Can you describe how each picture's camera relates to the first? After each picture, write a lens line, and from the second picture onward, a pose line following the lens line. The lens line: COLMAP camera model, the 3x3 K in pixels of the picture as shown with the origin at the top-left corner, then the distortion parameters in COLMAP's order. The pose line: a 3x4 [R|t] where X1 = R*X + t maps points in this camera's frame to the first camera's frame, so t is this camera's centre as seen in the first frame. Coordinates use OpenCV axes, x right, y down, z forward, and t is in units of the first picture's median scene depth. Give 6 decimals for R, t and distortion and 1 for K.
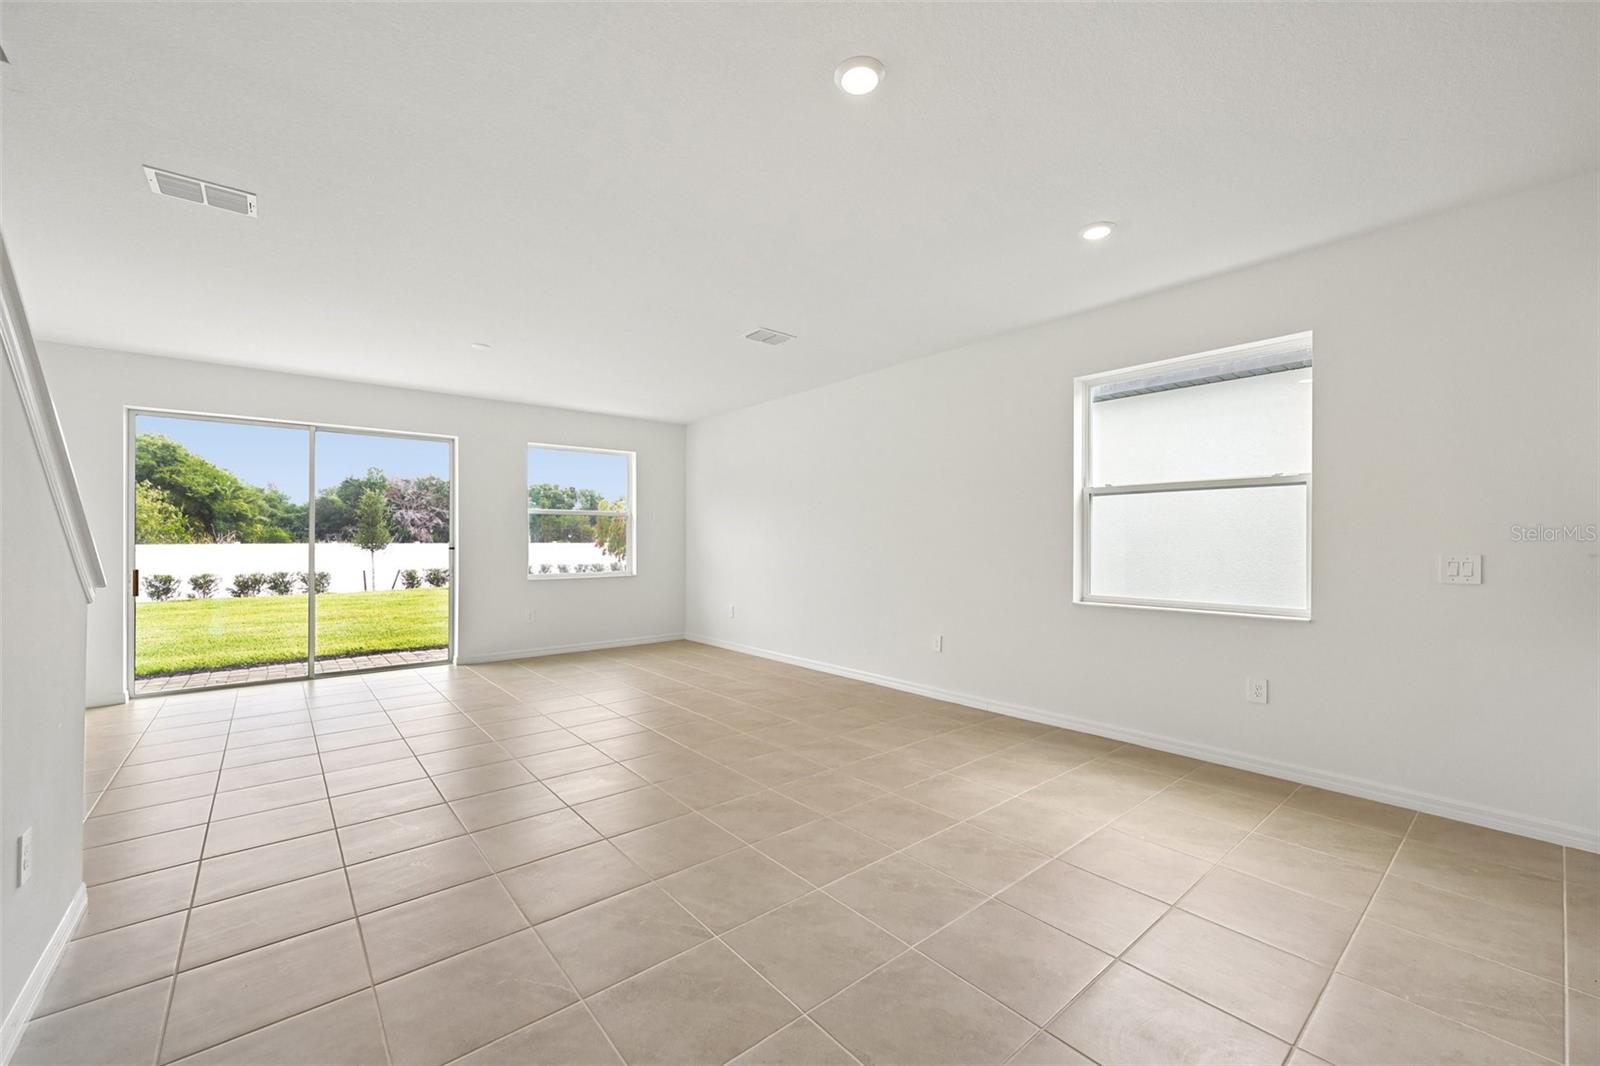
lens RADIAL K [[633.3, 0, 795.0], [0, 633.3, 547.8], [0, 0, 1]] dist [-0.000972, -0.000071]
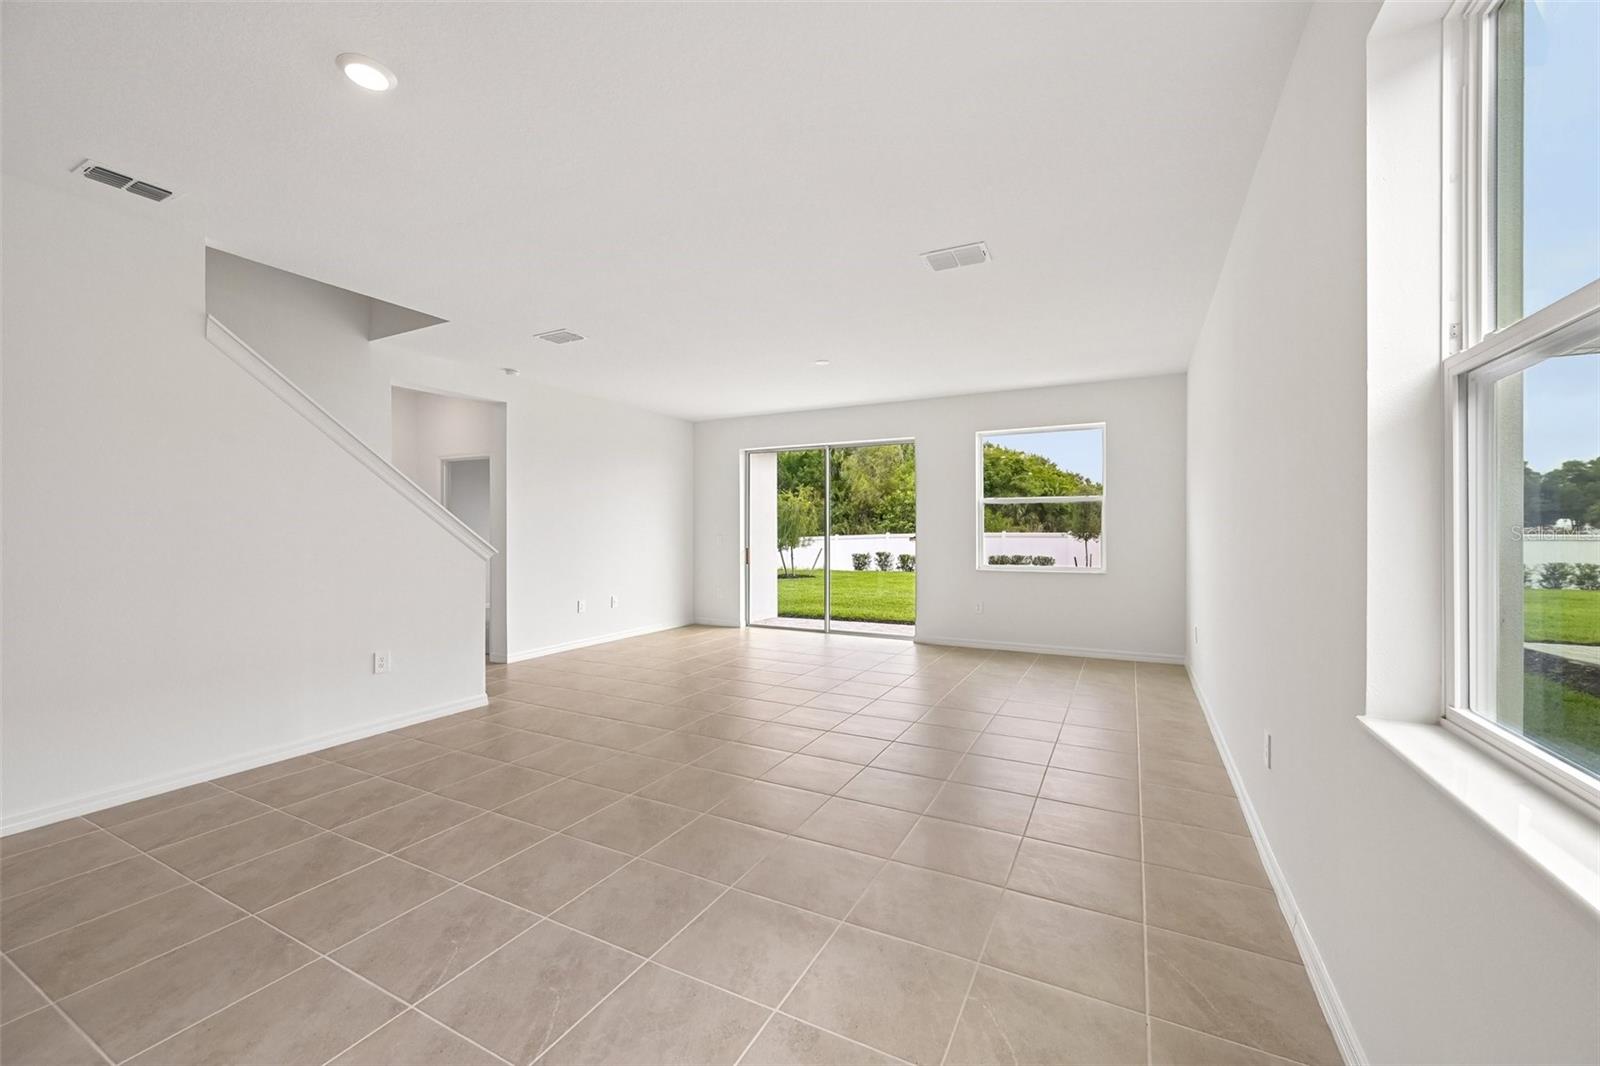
lens RADIAL K [[633.3, 0, 838.3], [0, 633.3, 534.9], [0, 0, 1]] dist [-0.000972, -0.000071]
pose [[0.409214, 0.014102, -0.912330, 0.609665], [-0.018809, 0.999798, 0.007017, -0.016112], [0.912245, 0.014288, 0.409397, 0.578820]]
